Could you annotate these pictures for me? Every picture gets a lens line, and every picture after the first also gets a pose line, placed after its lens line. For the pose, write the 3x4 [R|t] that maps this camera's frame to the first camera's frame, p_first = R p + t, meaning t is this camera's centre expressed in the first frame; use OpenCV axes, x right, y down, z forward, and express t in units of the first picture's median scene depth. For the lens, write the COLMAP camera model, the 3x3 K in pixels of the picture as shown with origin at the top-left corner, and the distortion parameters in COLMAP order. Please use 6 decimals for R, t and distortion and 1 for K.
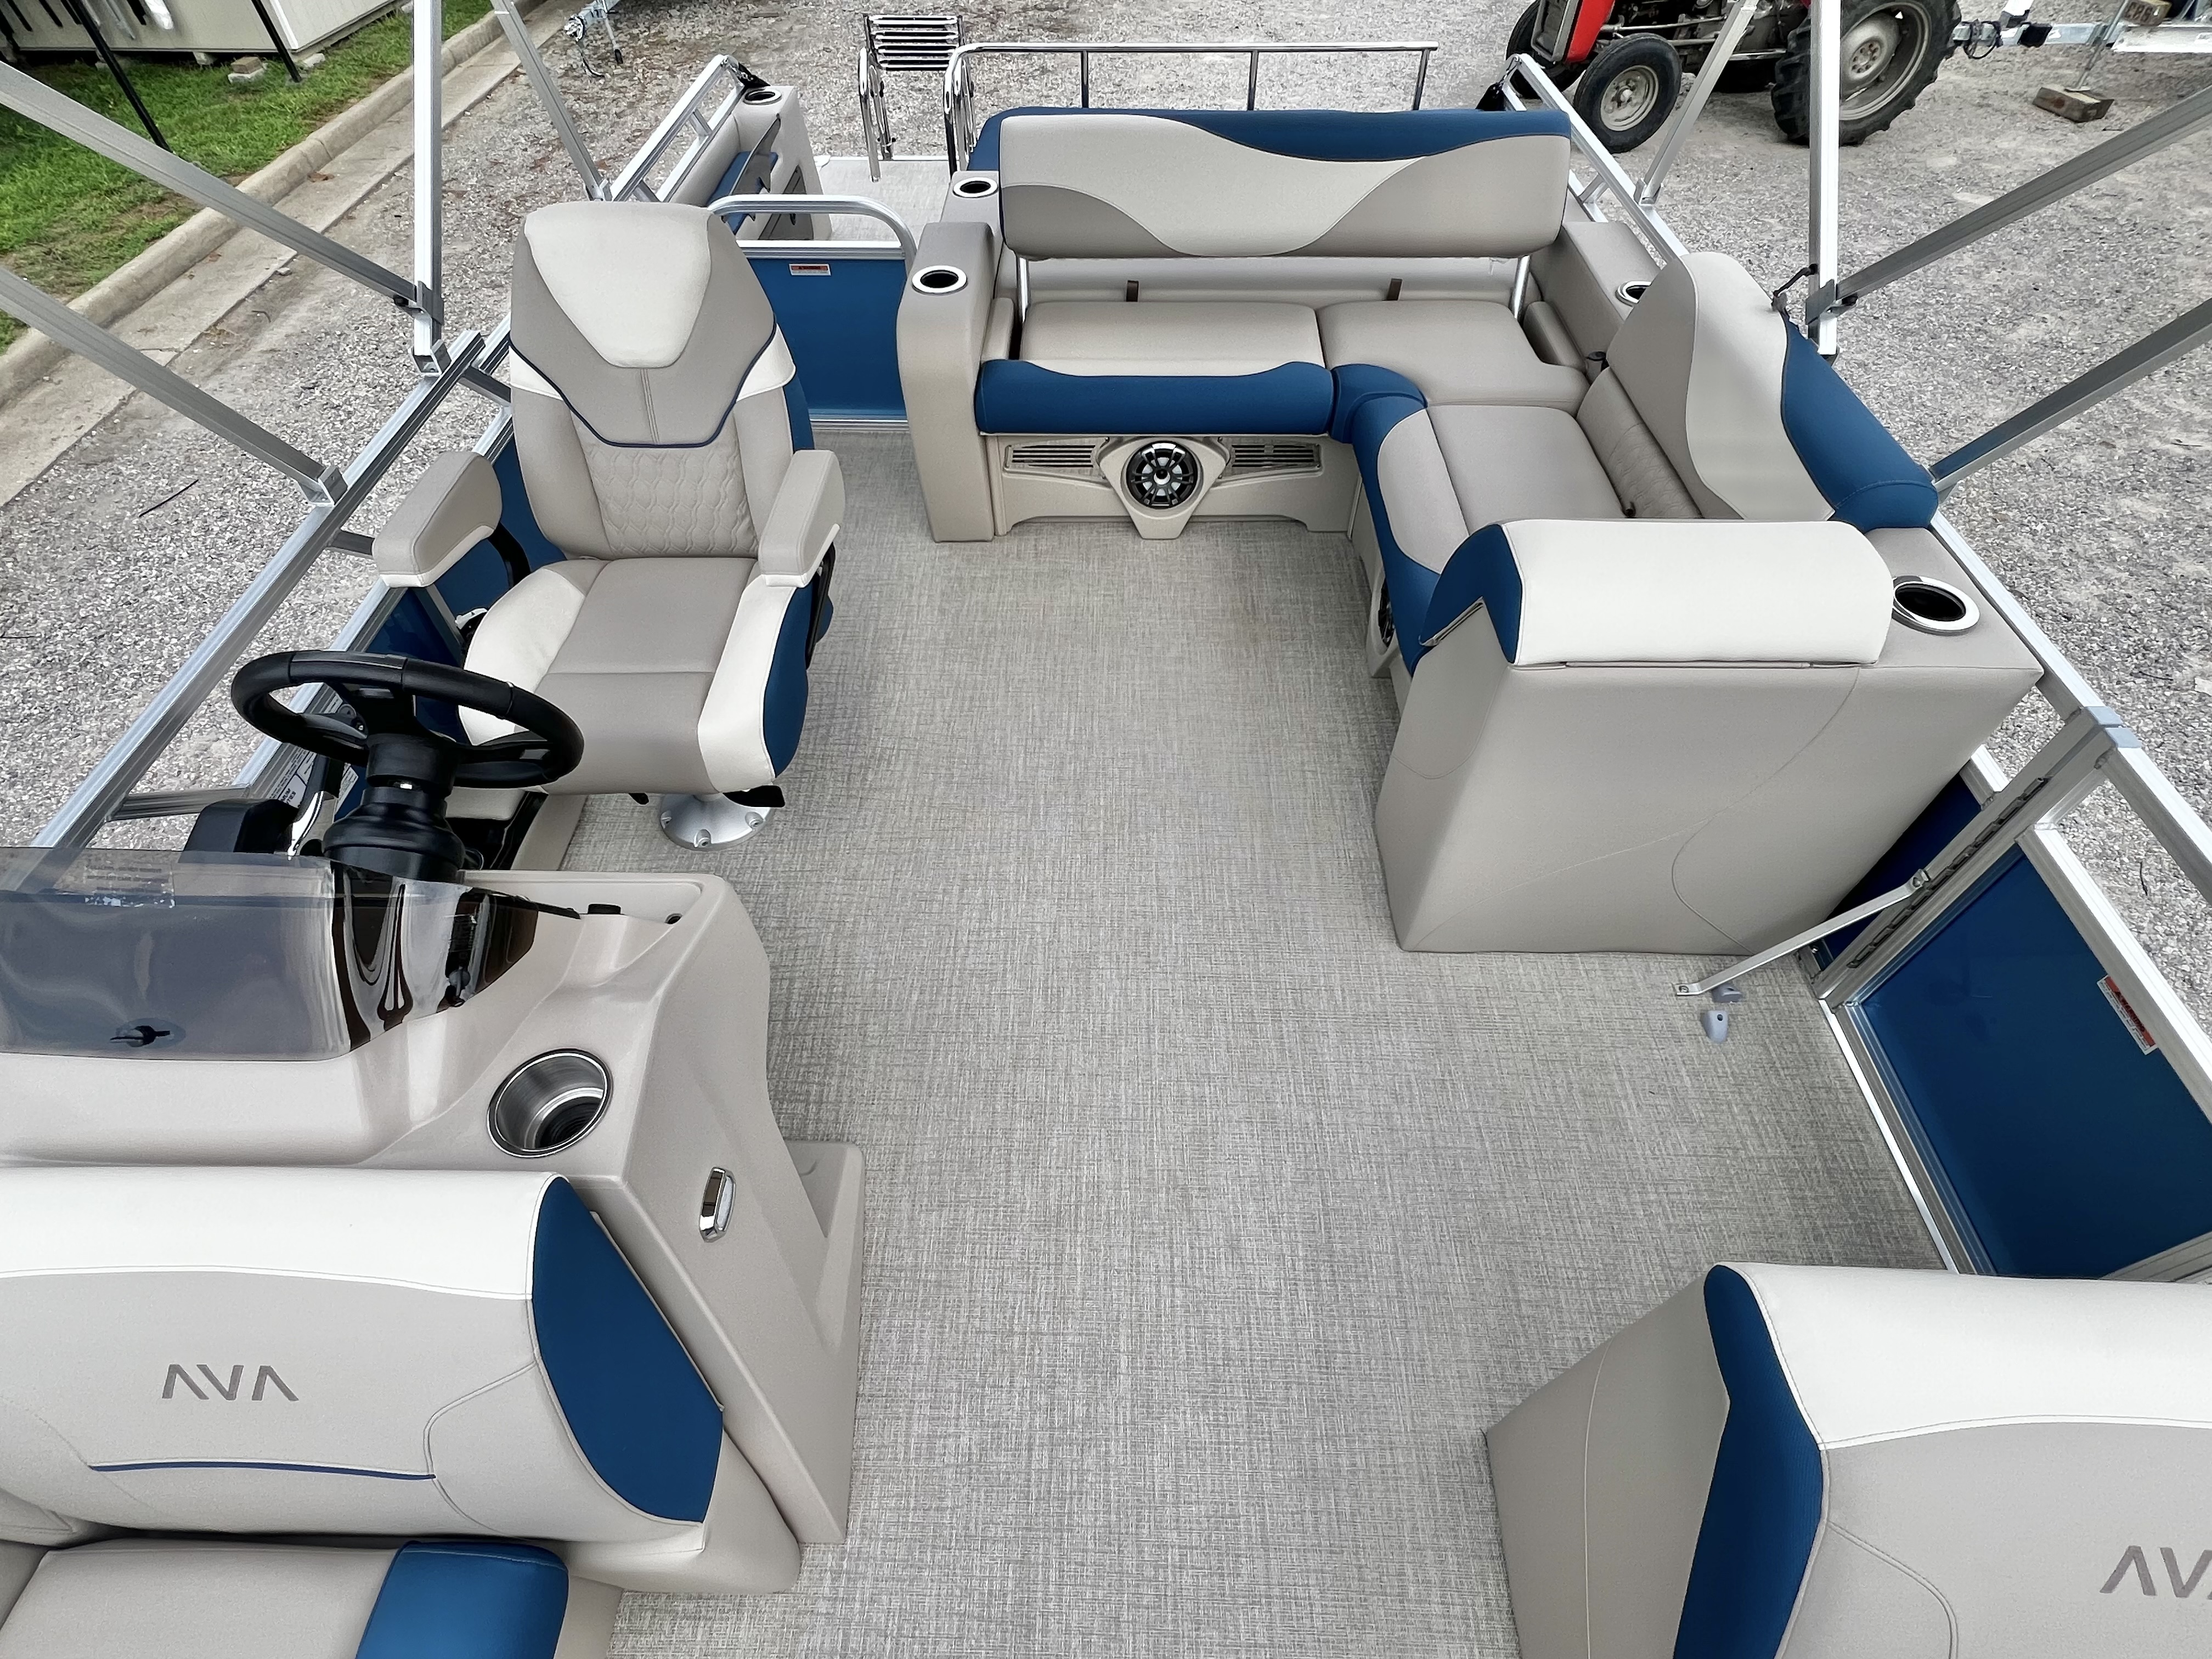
lens RADIAL K [[1057.3, 0, 1098.1], [0, 1057.3, 832.5], [0, 0, 1]] dist [0.001524, 0.000340]
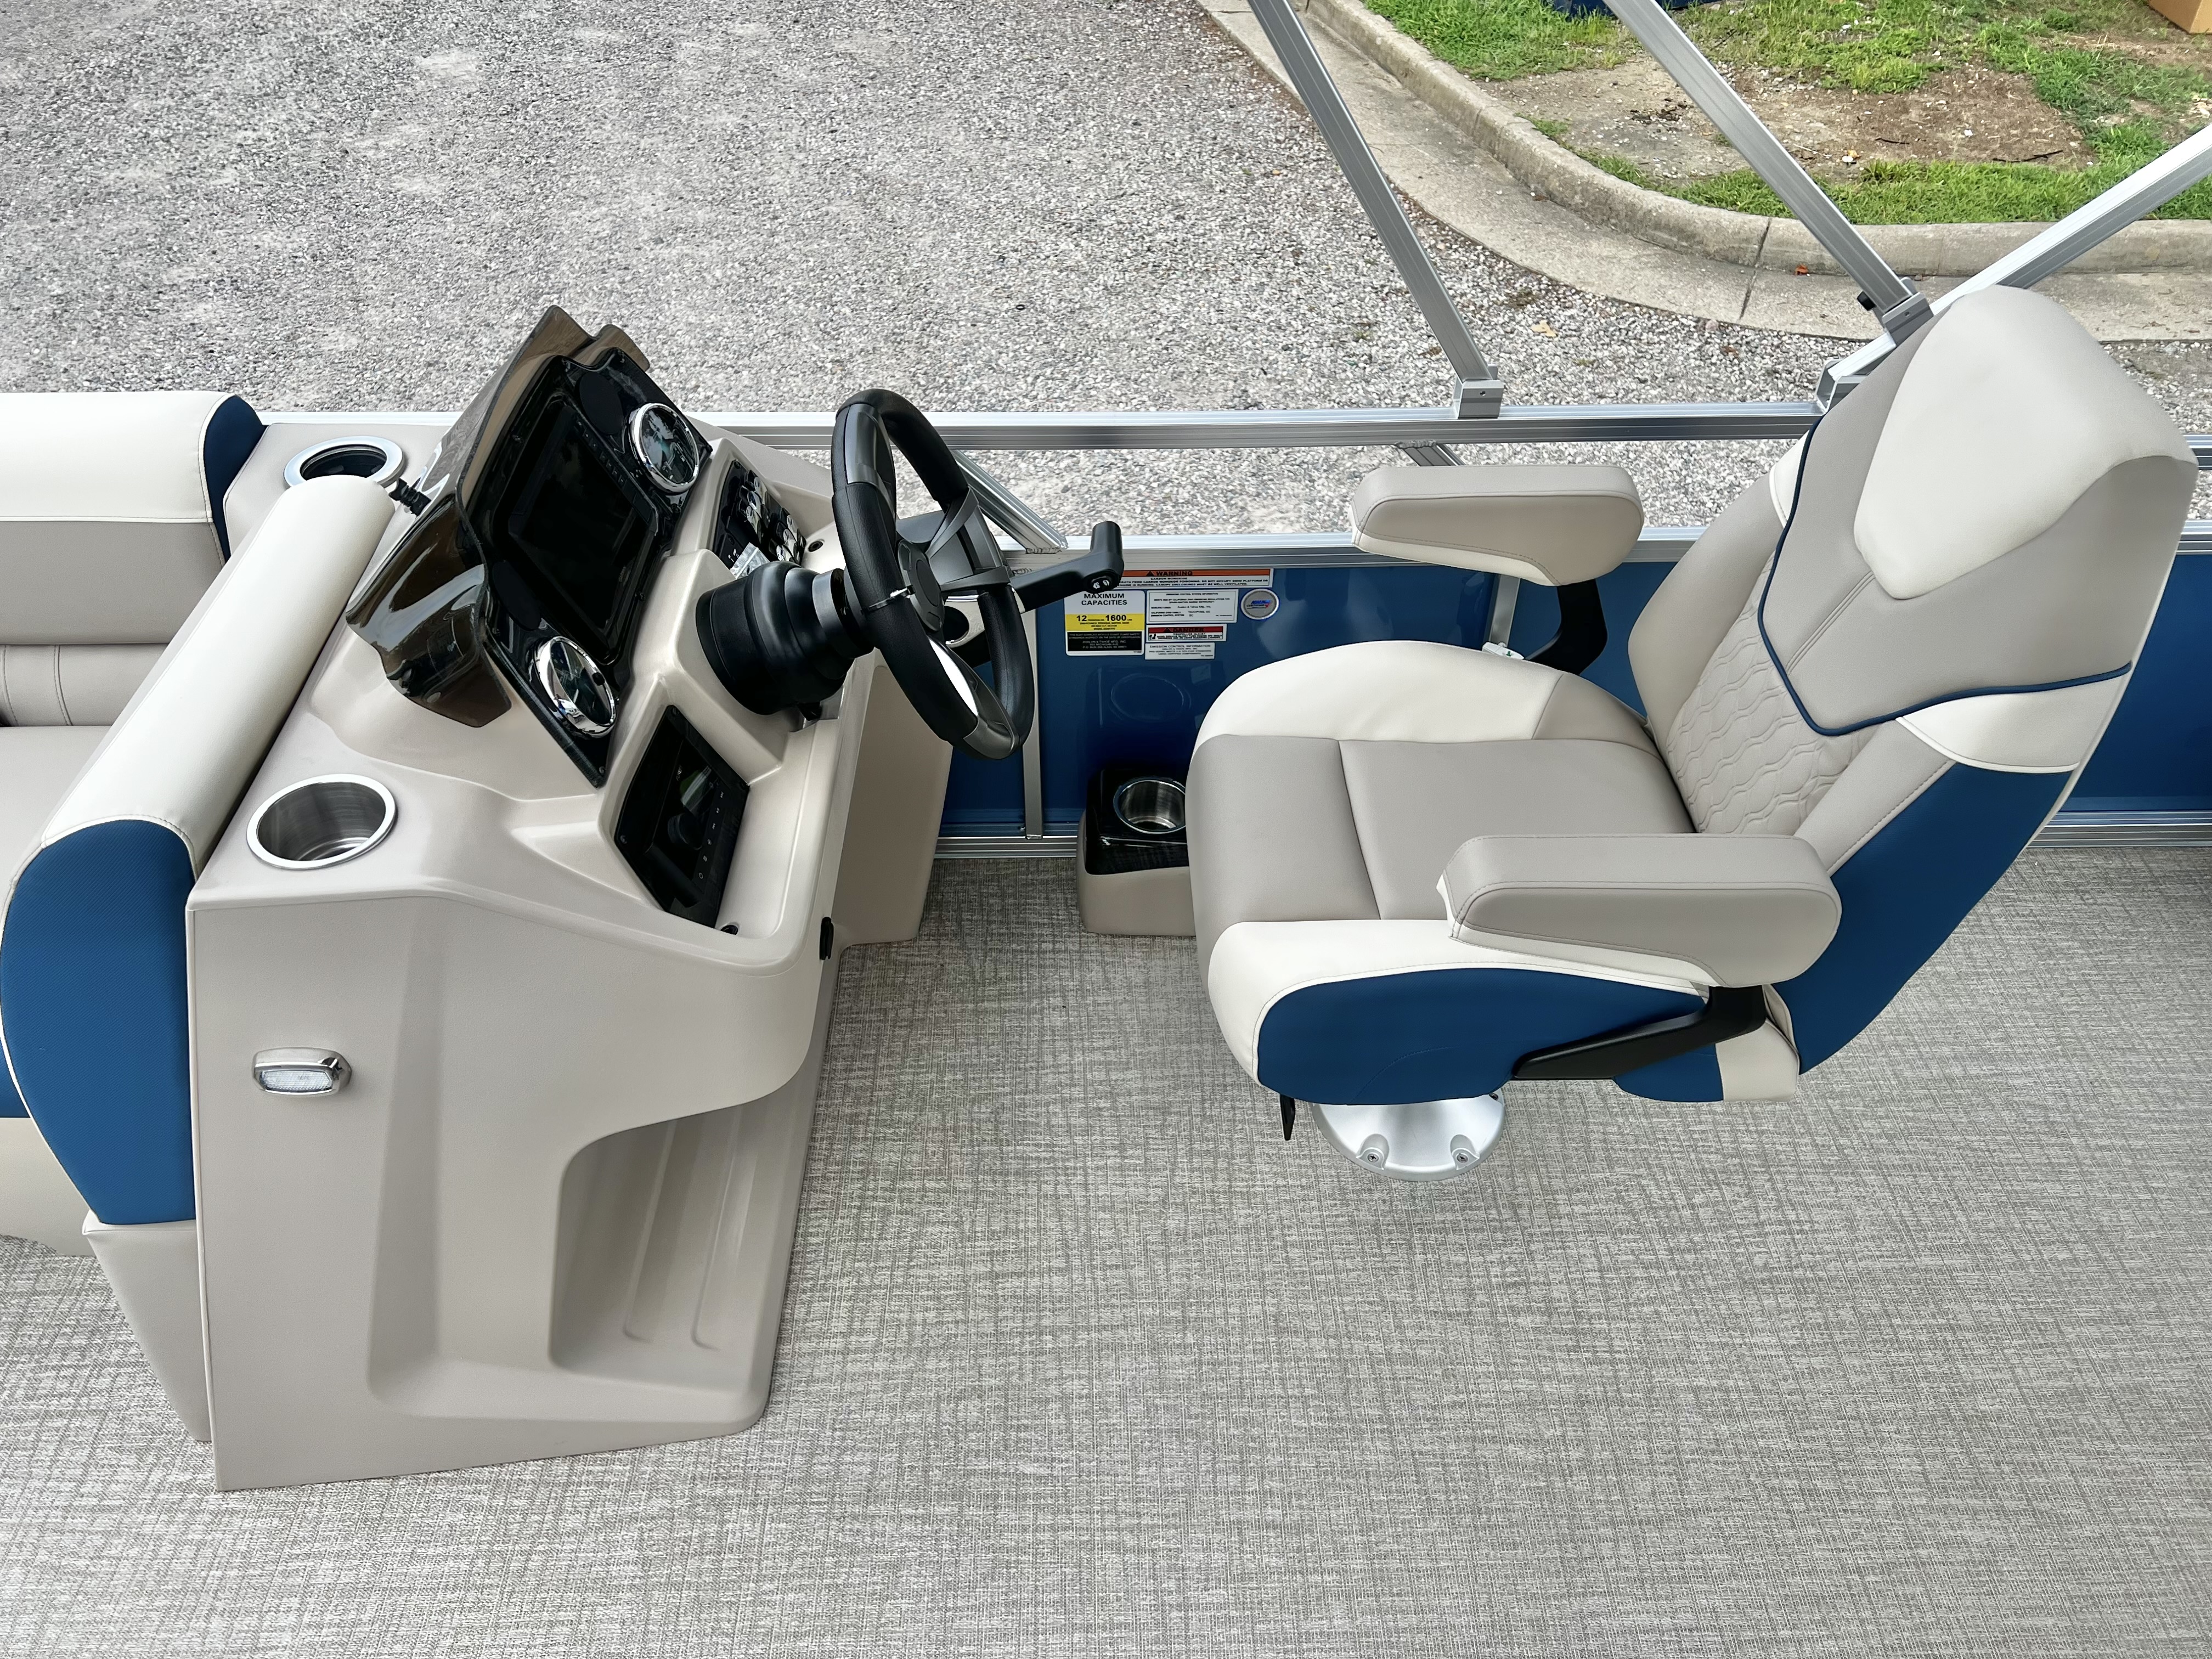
lens RADIAL K [[1685.6, 0, 1110.2], [0, 1685.6, 809.0], [0, 0, 1]] dist [0.044136, -0.053834]
pose [[0.024969, 0.668396, -0.743386, 0.189800], [-0.769256, 0.487759, 0.412718, -0.301955], [0.638453, 0.561549, 0.526346, 0.254672]]
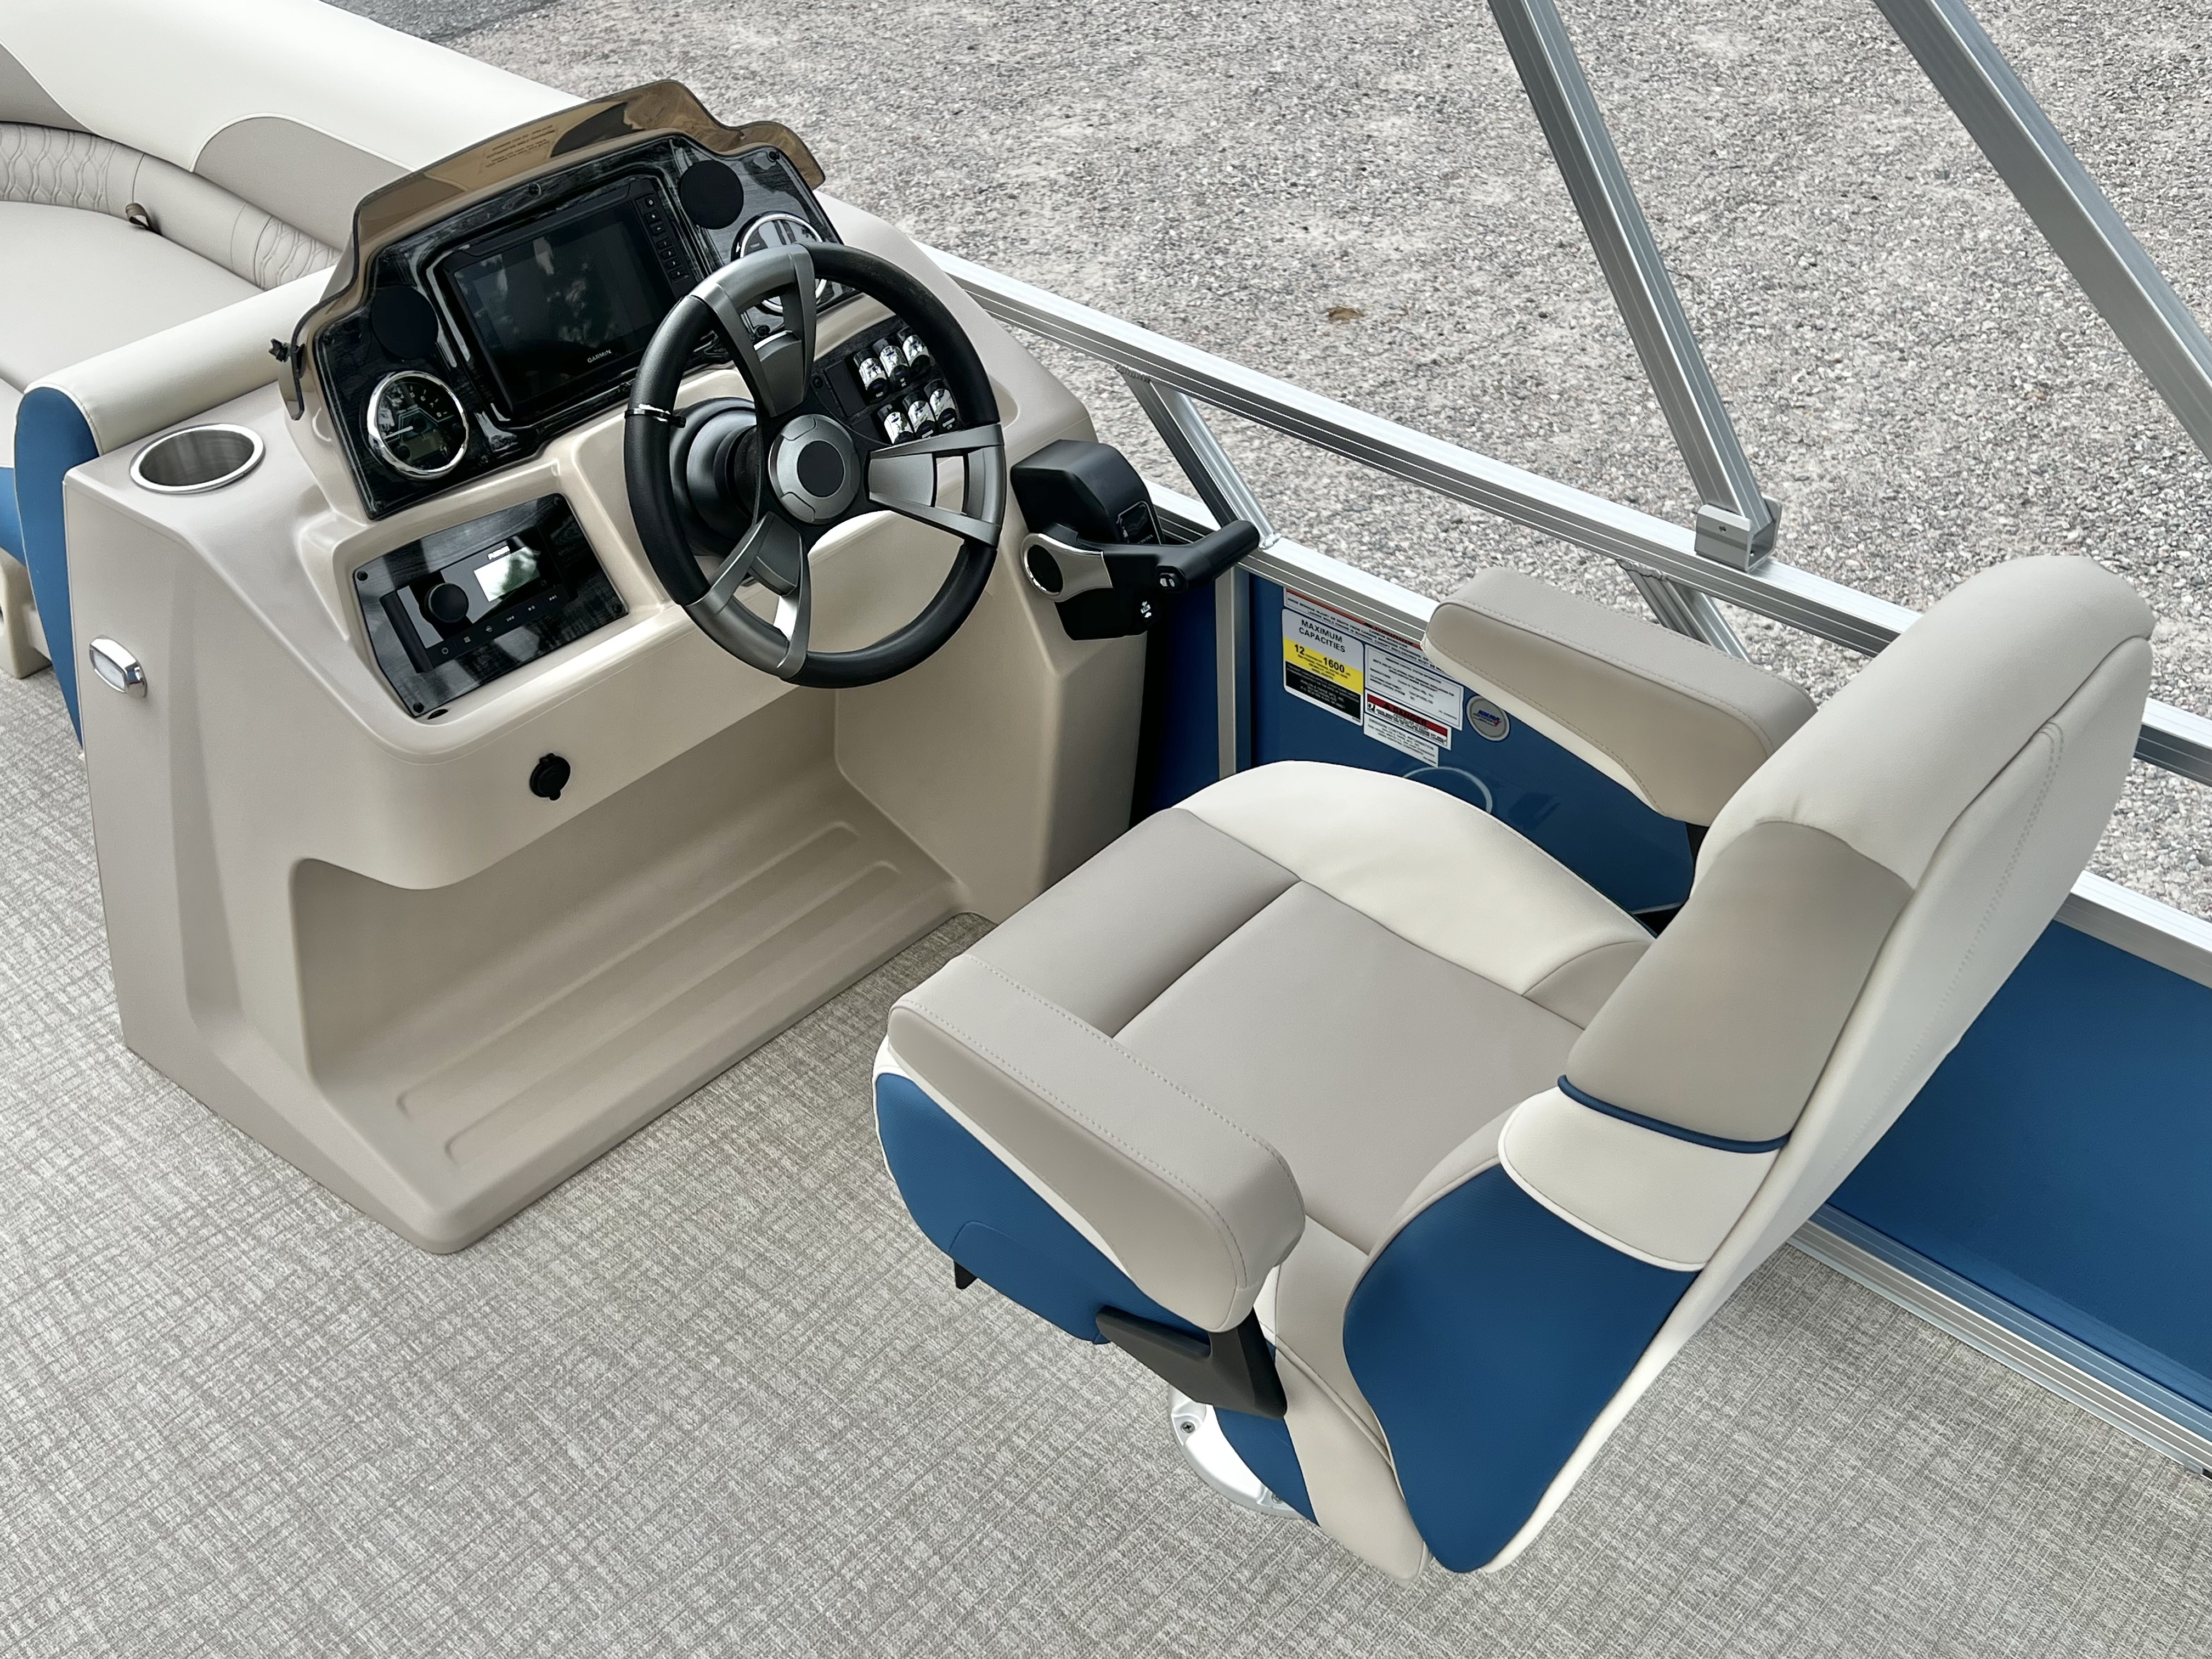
lens RADIAL K [[2246.0, 0, 1103.8], [0, 2246.0, 806.3], [0, 0, 1]] dist [0.027661, 0.000000]
pose [[-0.676243, 0.487535, -0.552273, 0.067615], [-0.529934, 0.198820, 0.824403, -0.646227], [0.511728, 0.850165, 0.123911, 0.530860]]
